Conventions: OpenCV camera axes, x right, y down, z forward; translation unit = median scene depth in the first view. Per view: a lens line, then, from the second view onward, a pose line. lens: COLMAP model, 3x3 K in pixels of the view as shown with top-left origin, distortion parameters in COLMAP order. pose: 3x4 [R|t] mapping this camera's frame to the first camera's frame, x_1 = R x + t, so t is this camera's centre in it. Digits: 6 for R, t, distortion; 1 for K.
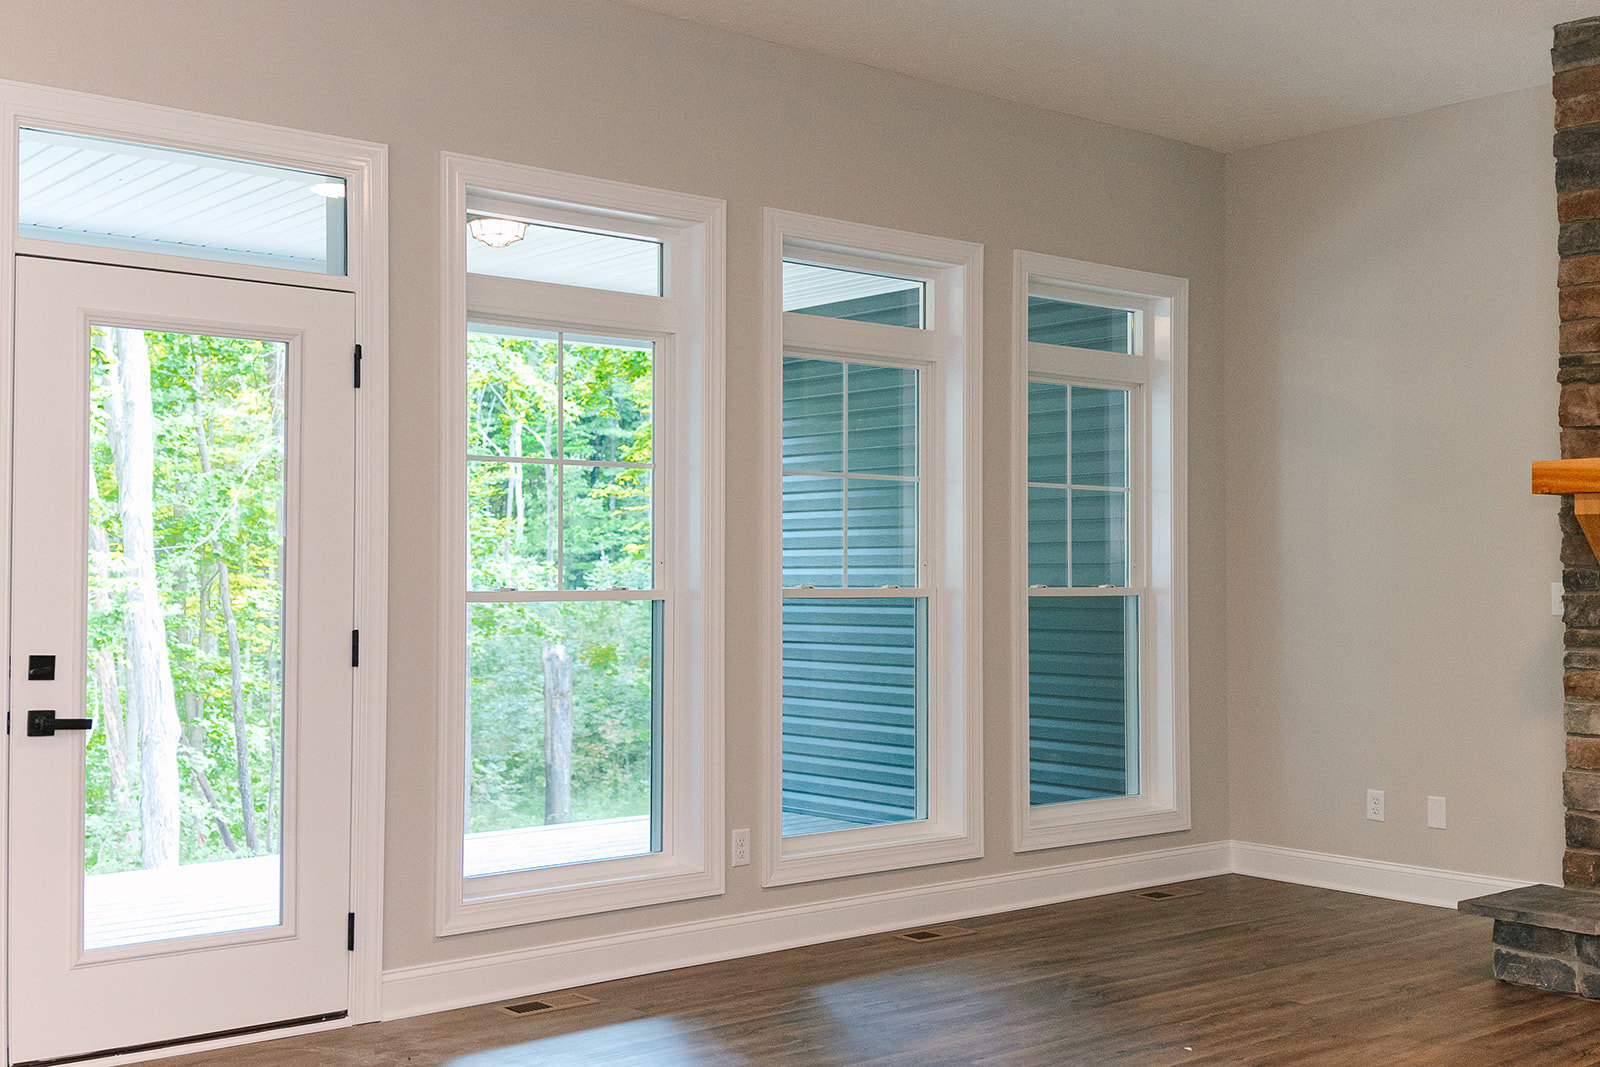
lens RADIAL K [[1800.6, 0, 789.2], [0, 1800.6, 524.0], [0, 0, 1]] dist [0.180801, -0.489800]
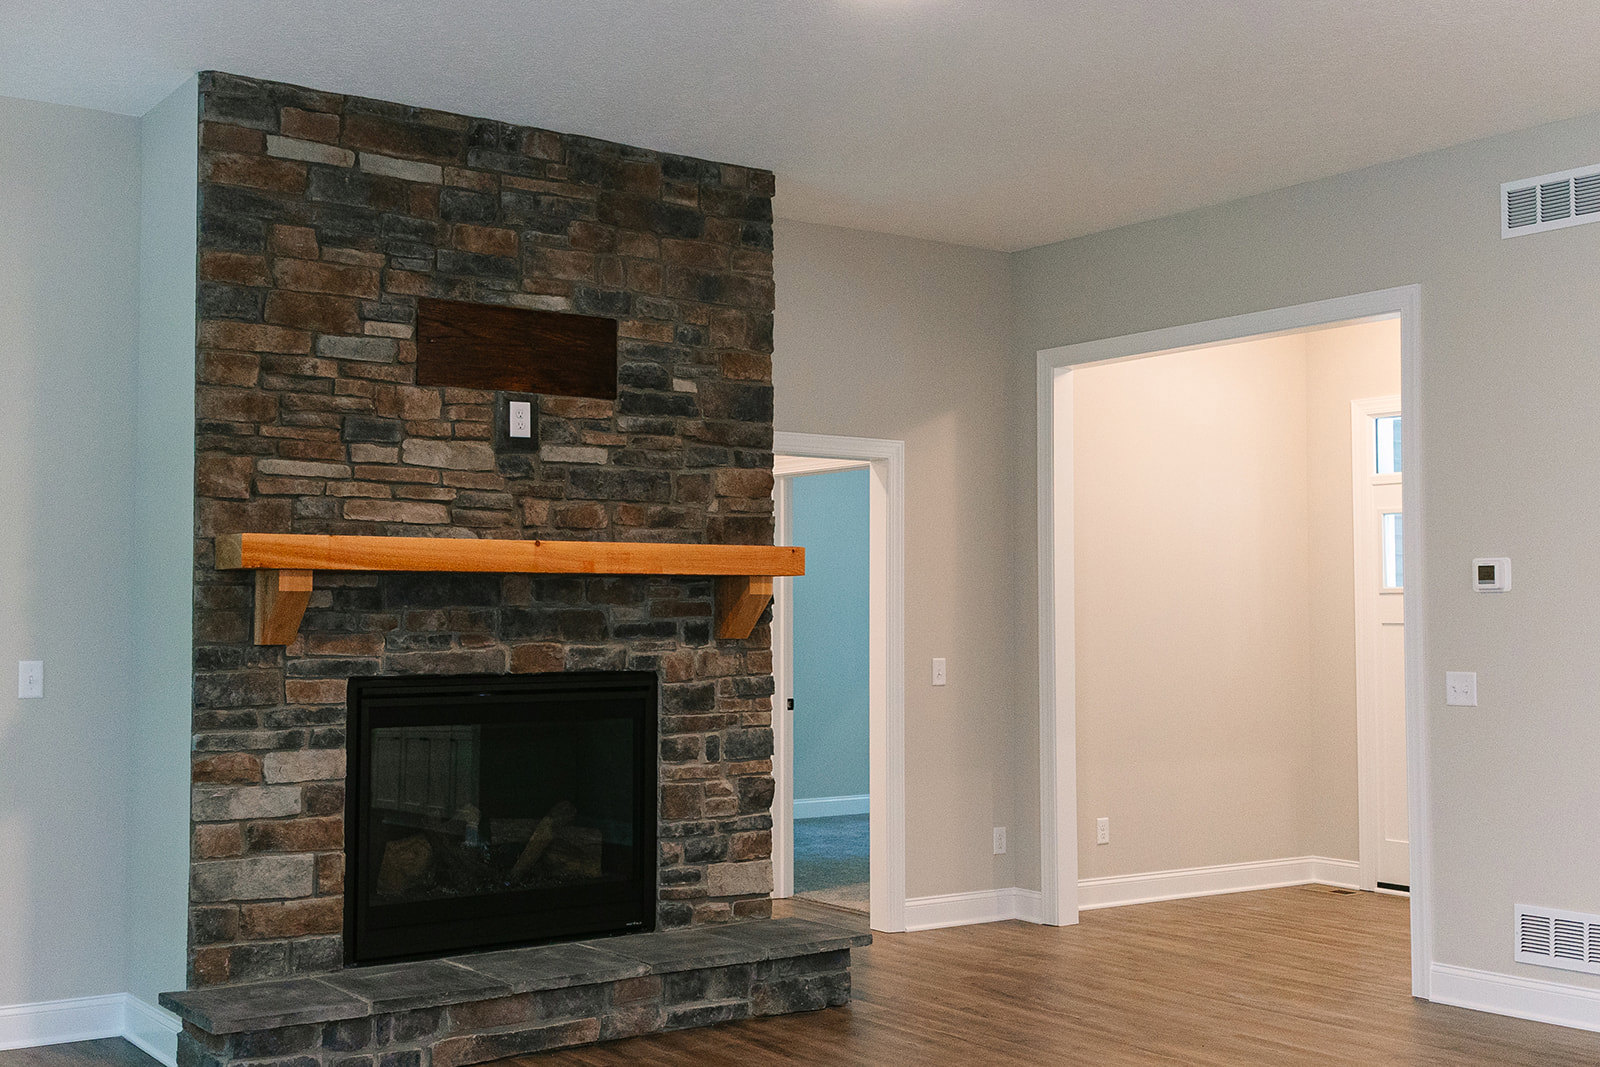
lens RADIAL K [[1845.9, 0, 787.8], [0, 1845.9, 524.9], [0, 0, 1]] dist [0.187849, -0.418664]
pose [[0.084183, 0.051025, 0.995143, -0.482758], [-0.027238, 0.998433, -0.048890, 0.000784], [-0.996078, -0.022990, 0.085441, 0.581780]]
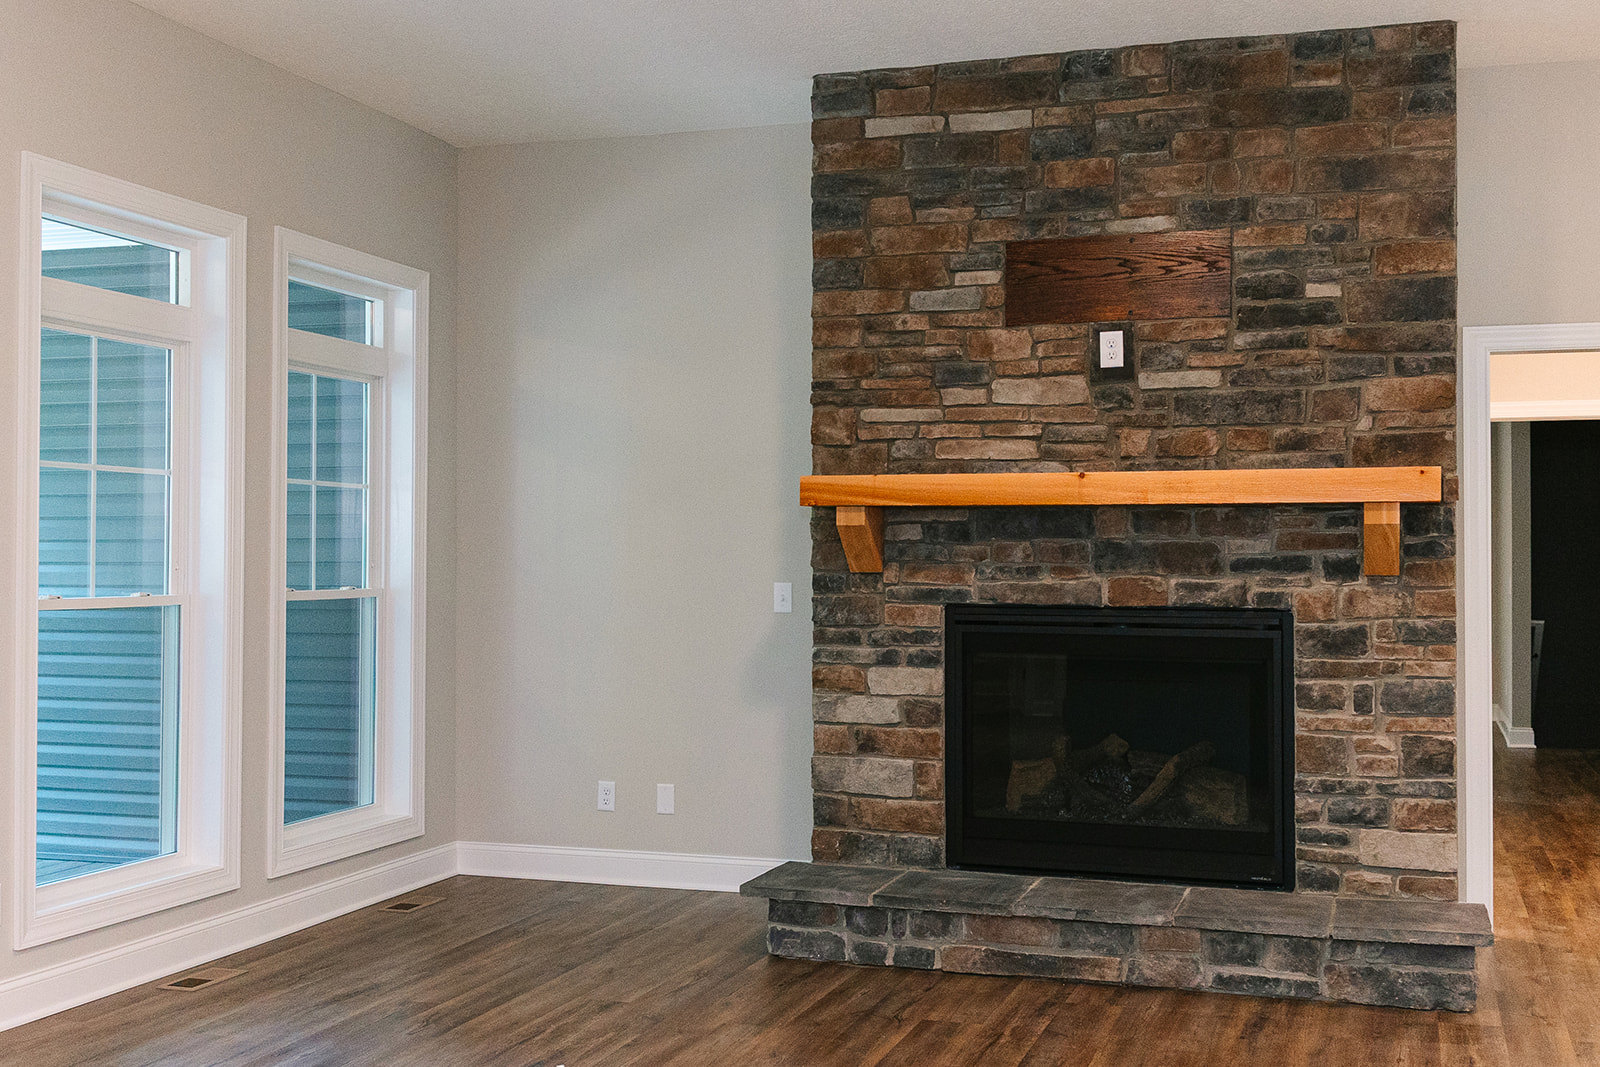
lens RADIAL K [[1800.6, 0, 789.2], [0, 1800.6, 524.0], [0, 0, 1]] dist [0.180801, -0.489800]
pose [[0.851365, 0.010088, 0.524476, -0.151296], [-0.016979, 0.999821, 0.008330, -0.013139], [-0.524299, -0.015997, 0.851384, 0.076977]]
